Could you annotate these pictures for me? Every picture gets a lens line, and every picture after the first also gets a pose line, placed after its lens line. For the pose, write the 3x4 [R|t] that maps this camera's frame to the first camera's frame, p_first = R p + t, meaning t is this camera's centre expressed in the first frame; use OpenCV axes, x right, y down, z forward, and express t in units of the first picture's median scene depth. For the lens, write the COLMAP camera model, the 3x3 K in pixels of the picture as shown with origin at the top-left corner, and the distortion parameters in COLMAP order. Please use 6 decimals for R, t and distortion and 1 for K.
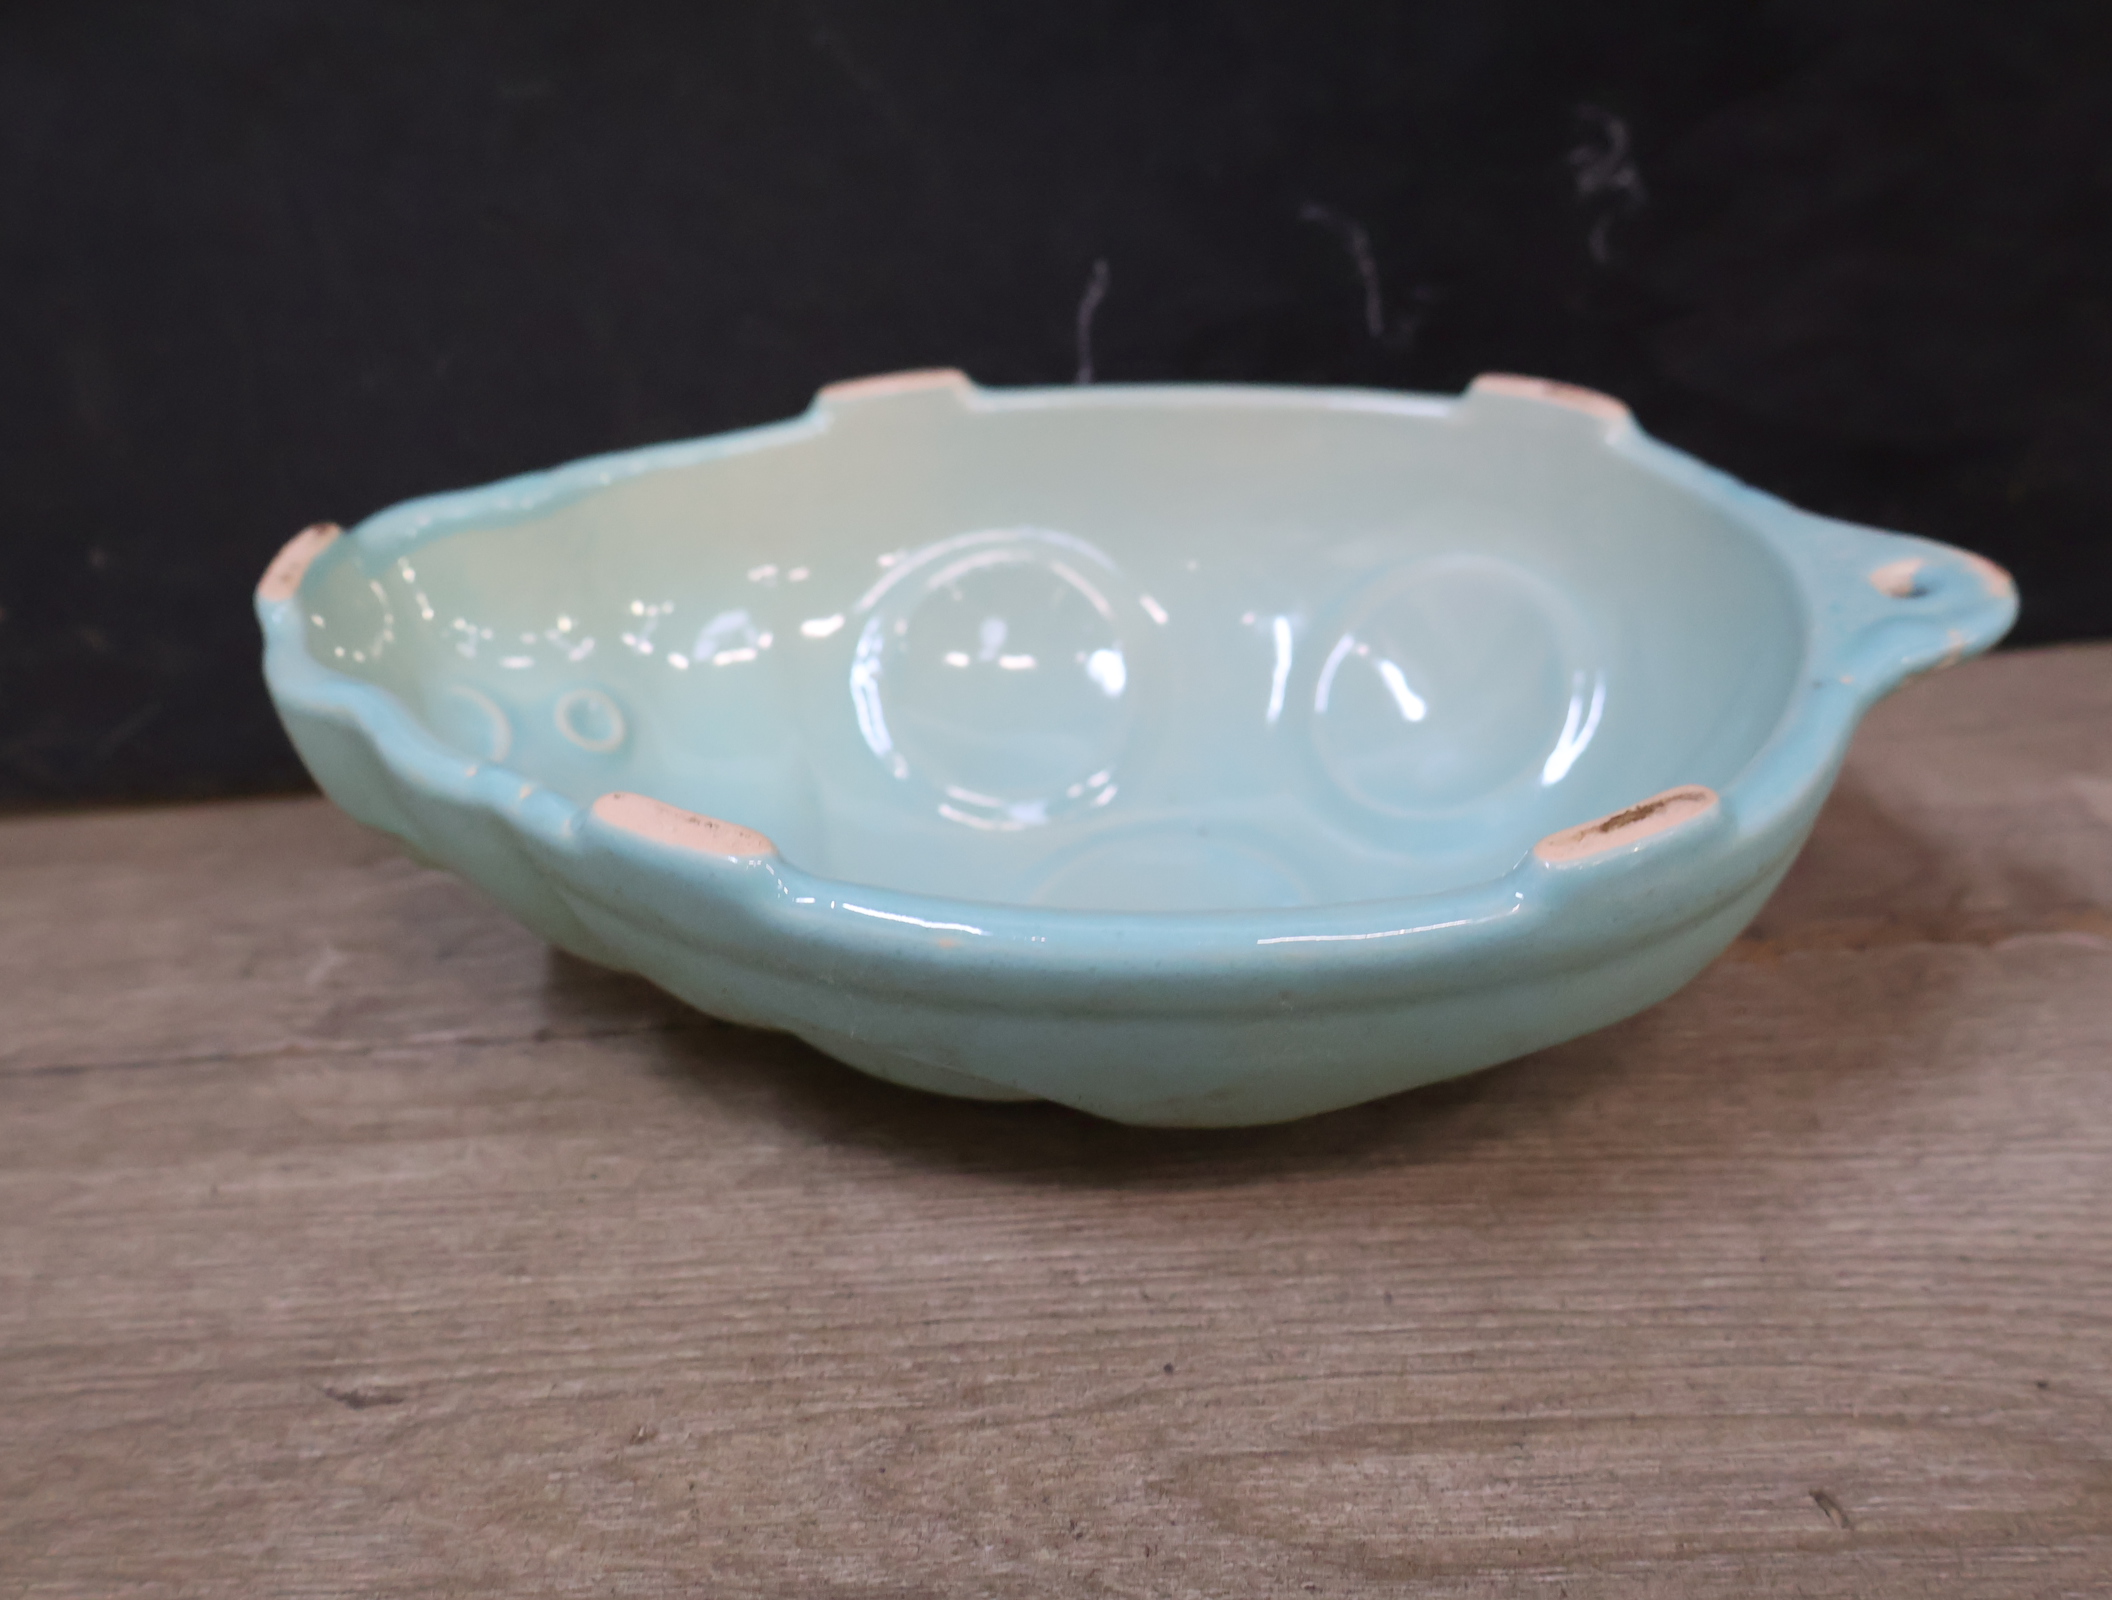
lens RADIAL K [[2164.4, 0, 1054.6], [0, 2164.4, 802.7], [0, 0, 1]] dist [0.011848, 0.000000]
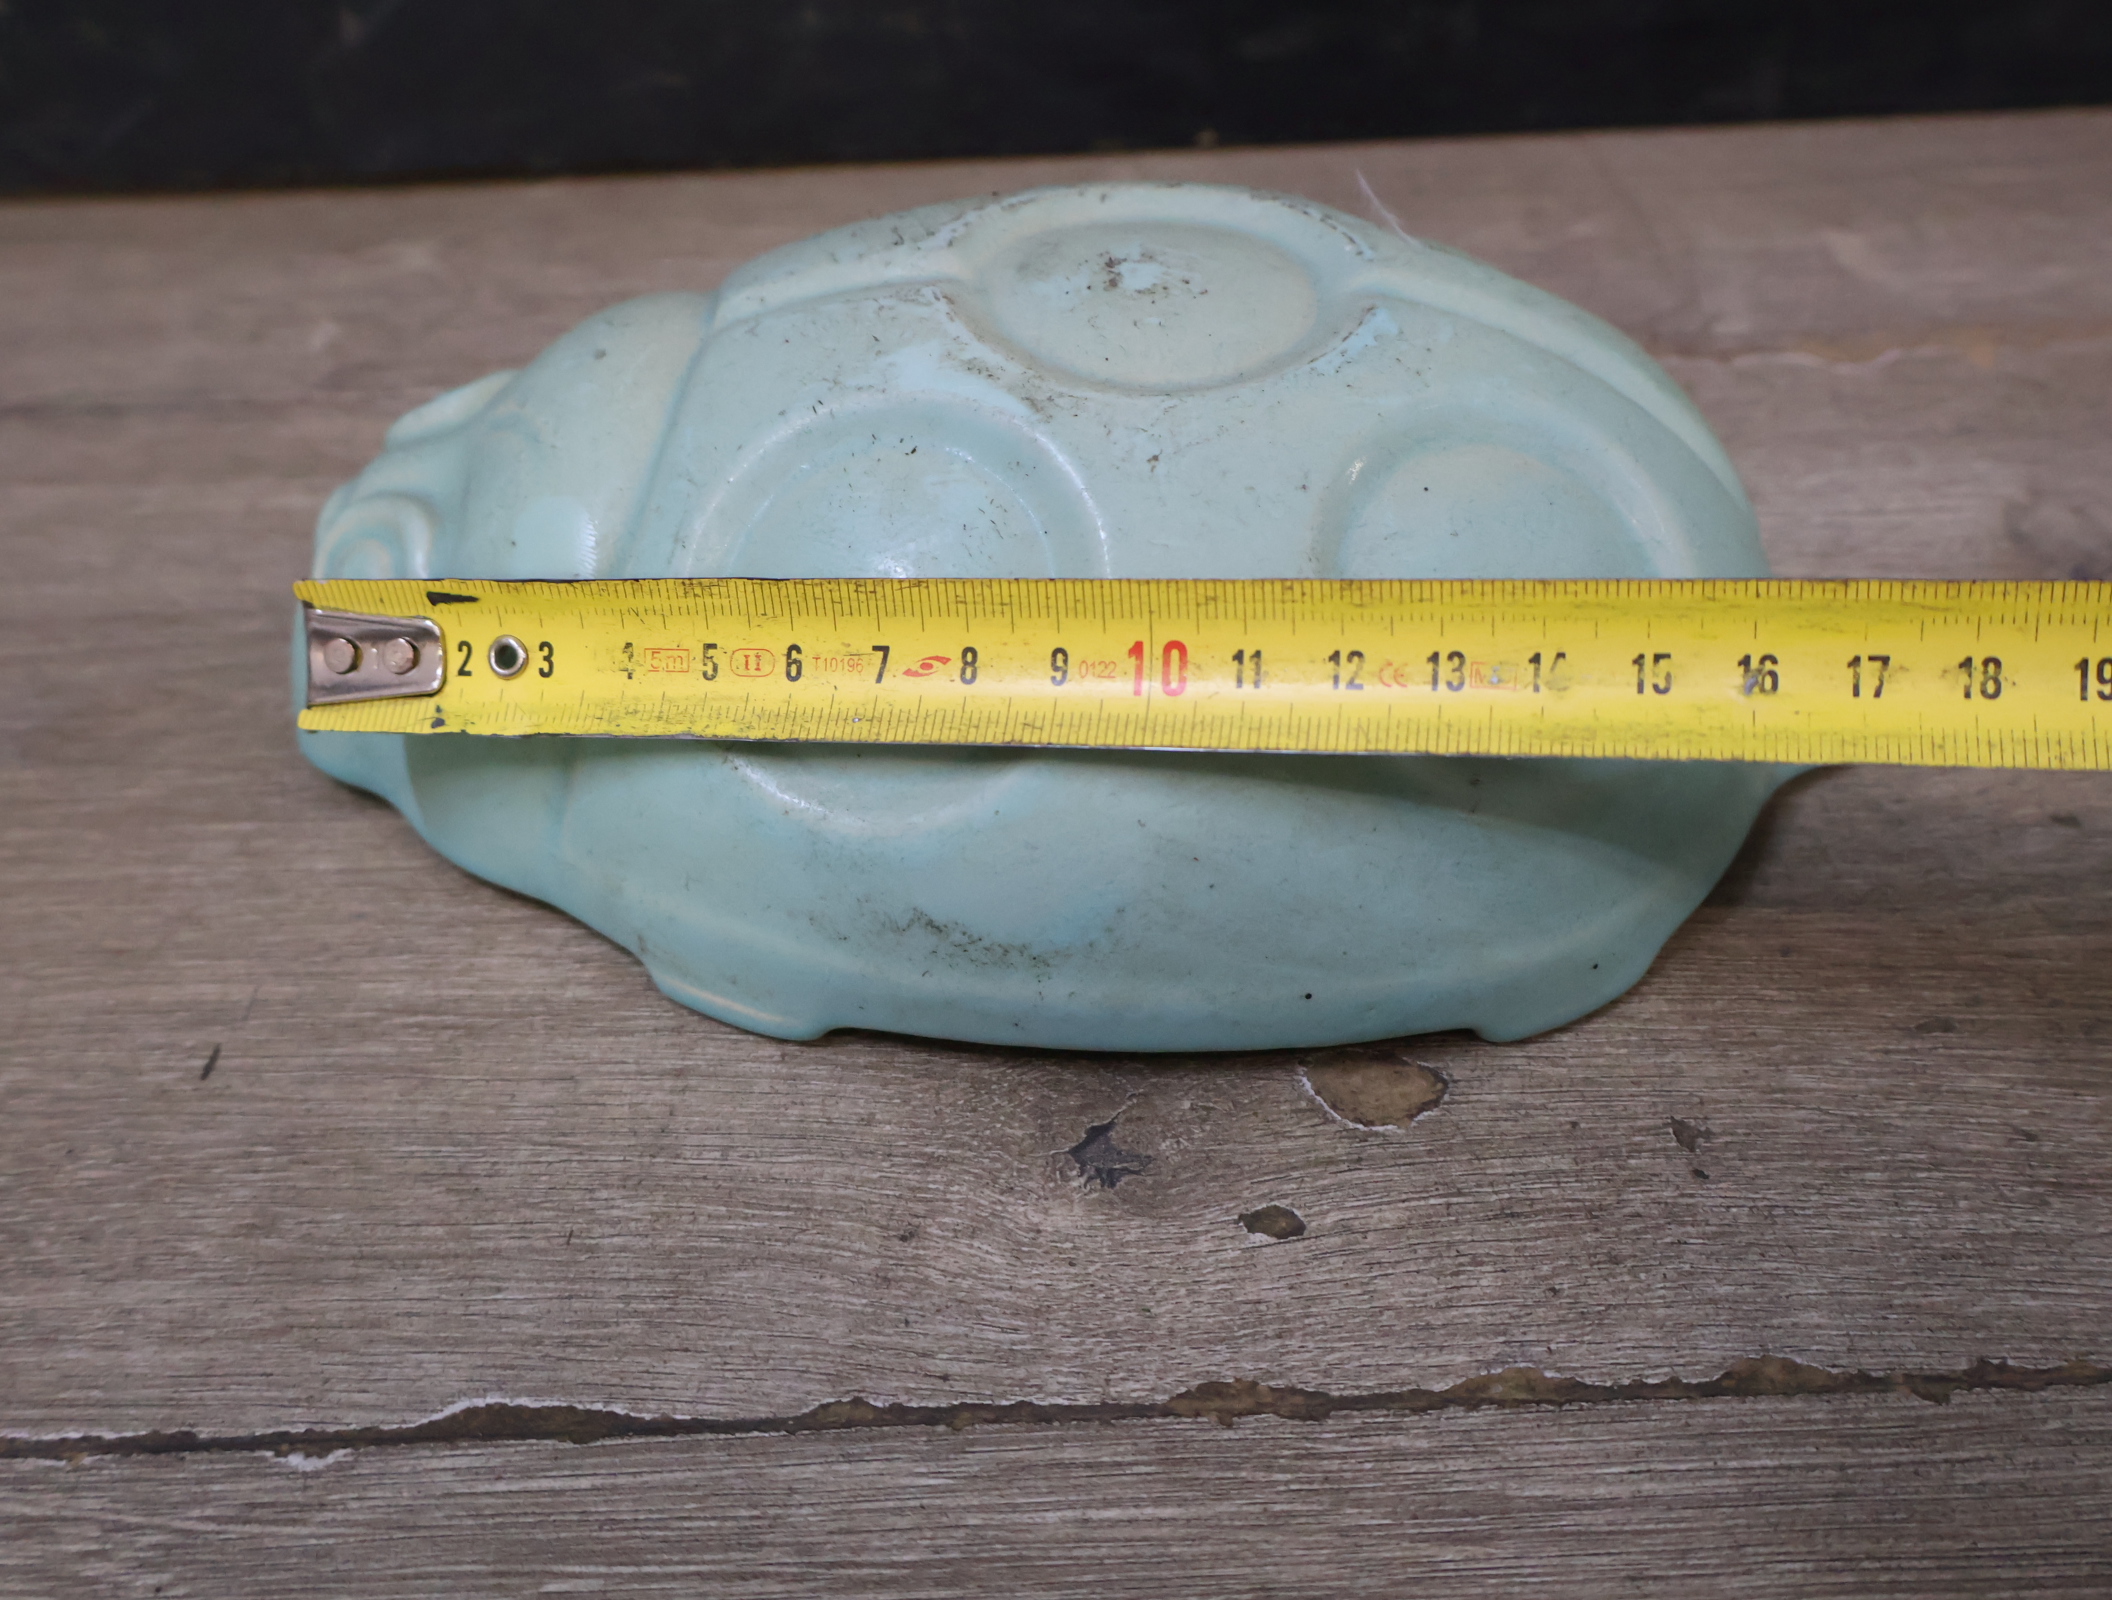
lens RADIAL K [[2164.4, 0, 1044.2], [0, 2164.4, 803.5], [0, 0, 1]] dist [0.011848, 0.000000]
pose [[0.998477, 0.029684, 0.046504, 0.001060], [-0.038996, 0.975991, 0.214290, 0.076278], [-0.039026, -0.215777, 0.975663, -0.266843]]
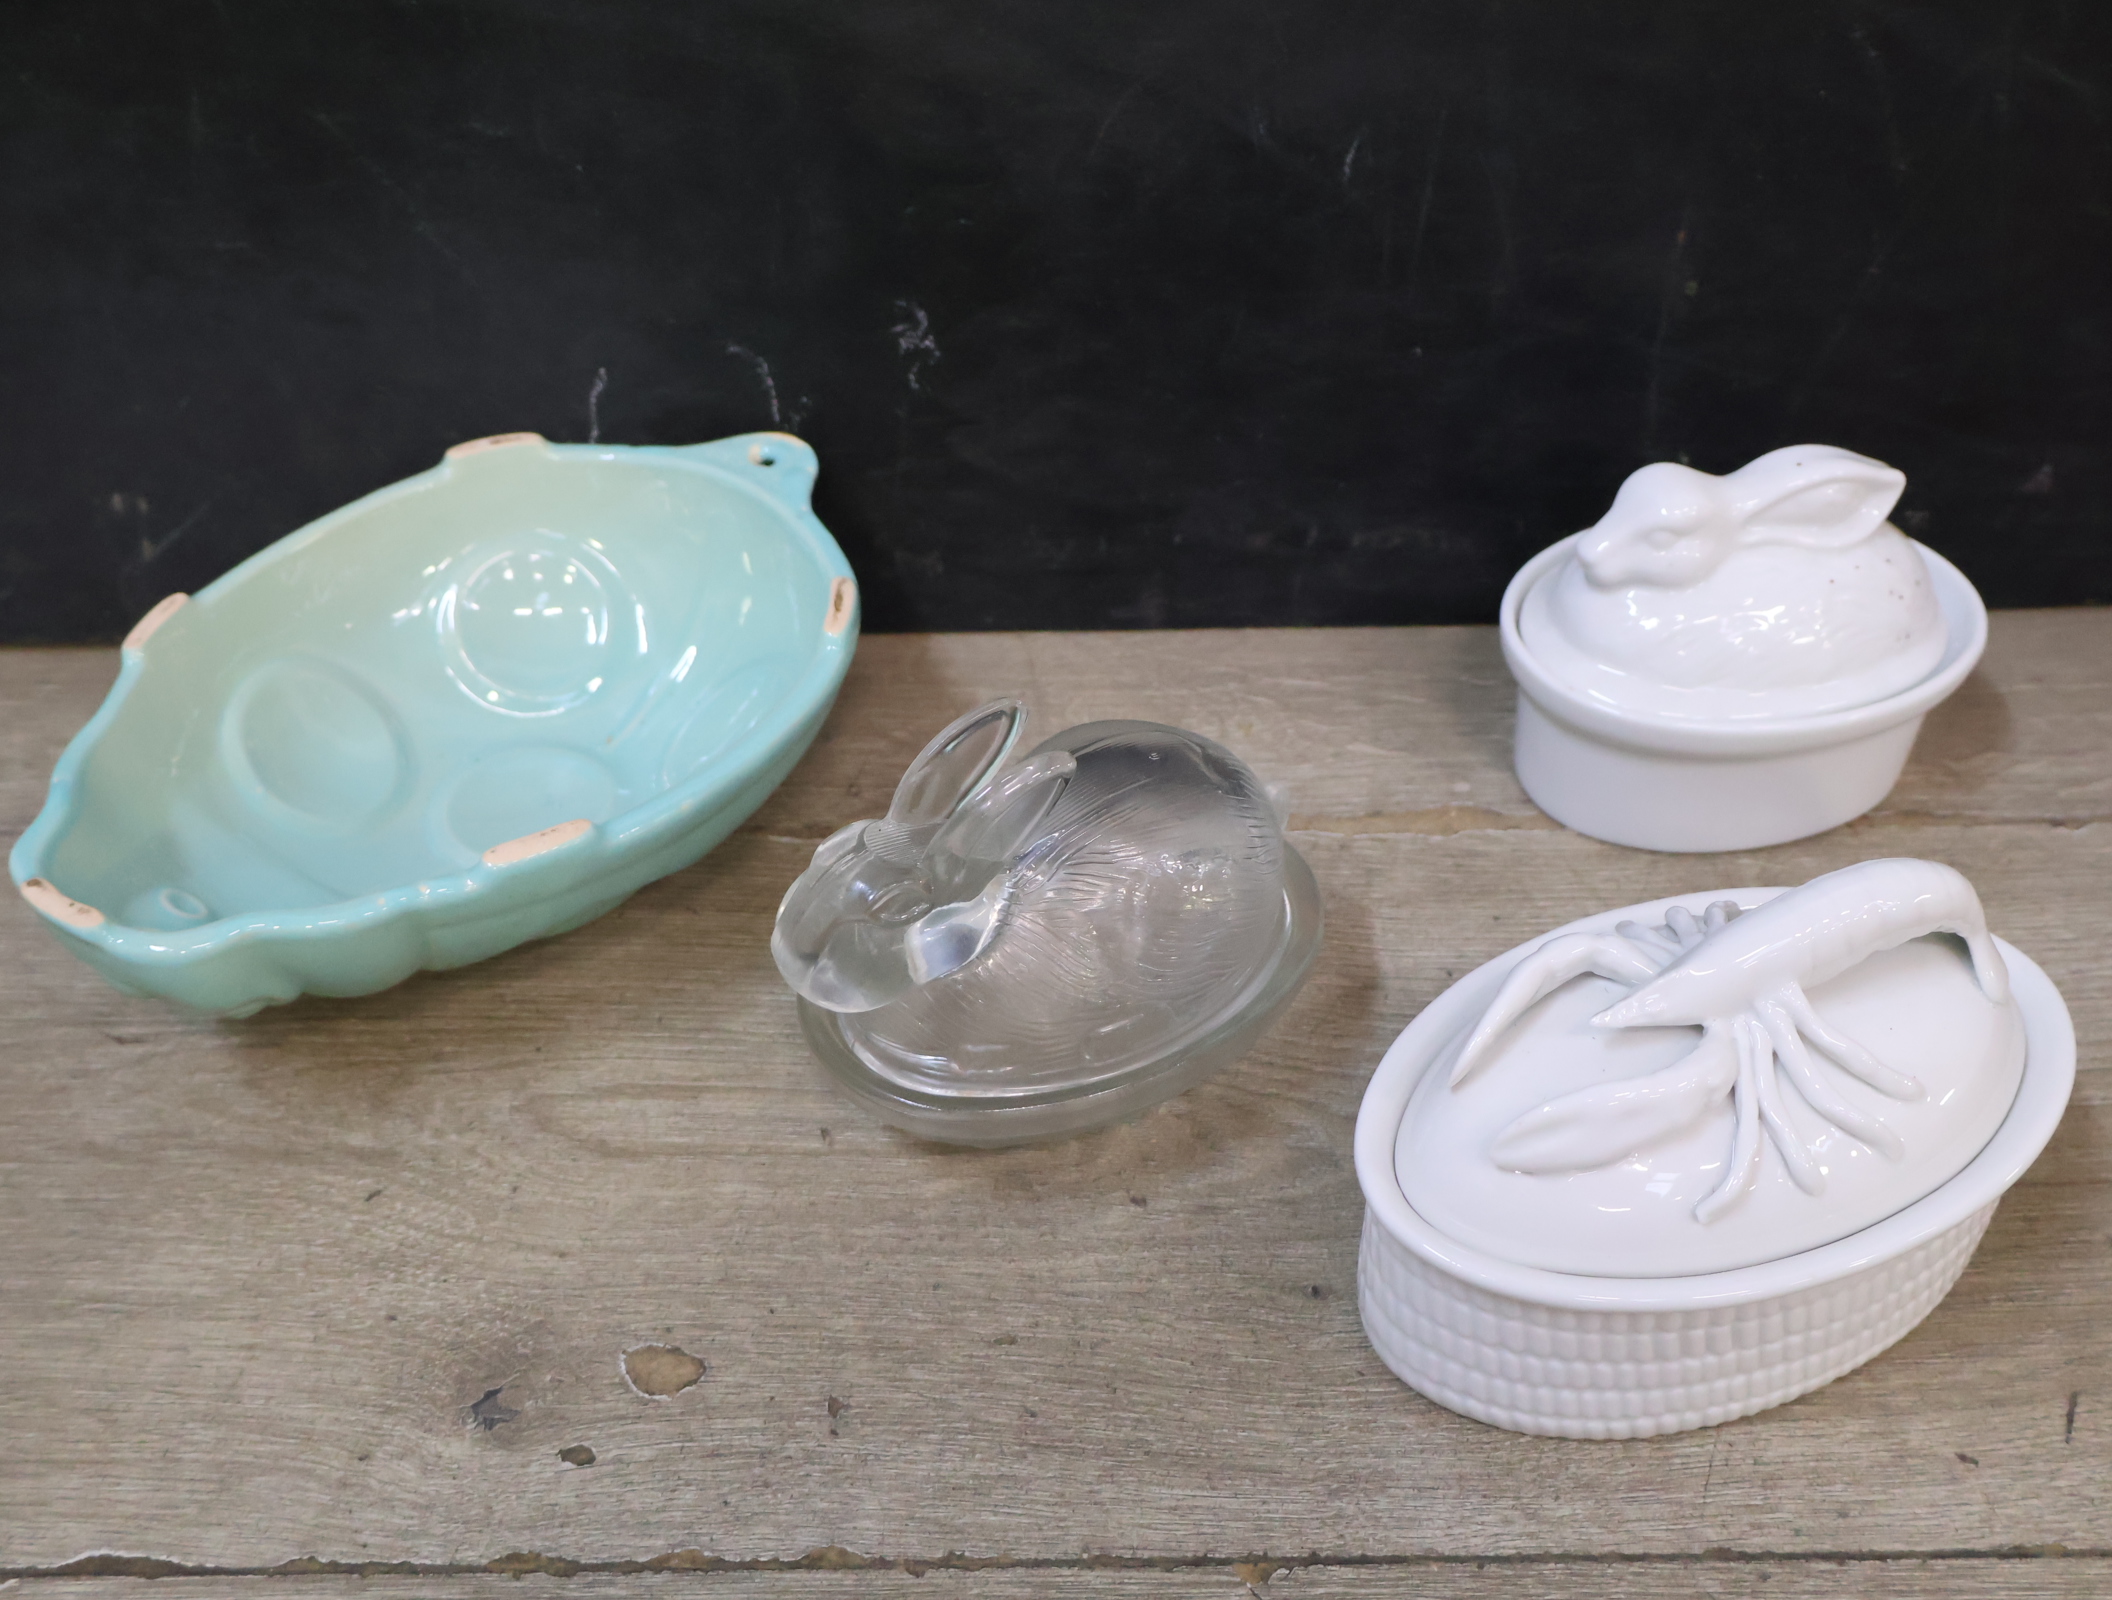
lens RADIAL K [[2164.4, 0, 1049.2], [0, 2164.4, 800.6], [0, 0, 1]] dist [0.011848, 0.000000]
pose [[0.996480, 0.062764, 0.055568, 0.393427], [-0.072626, 0.977435, 0.198361, -0.388311], [-0.041864, -0.201698, 0.978553, -0.912875]]
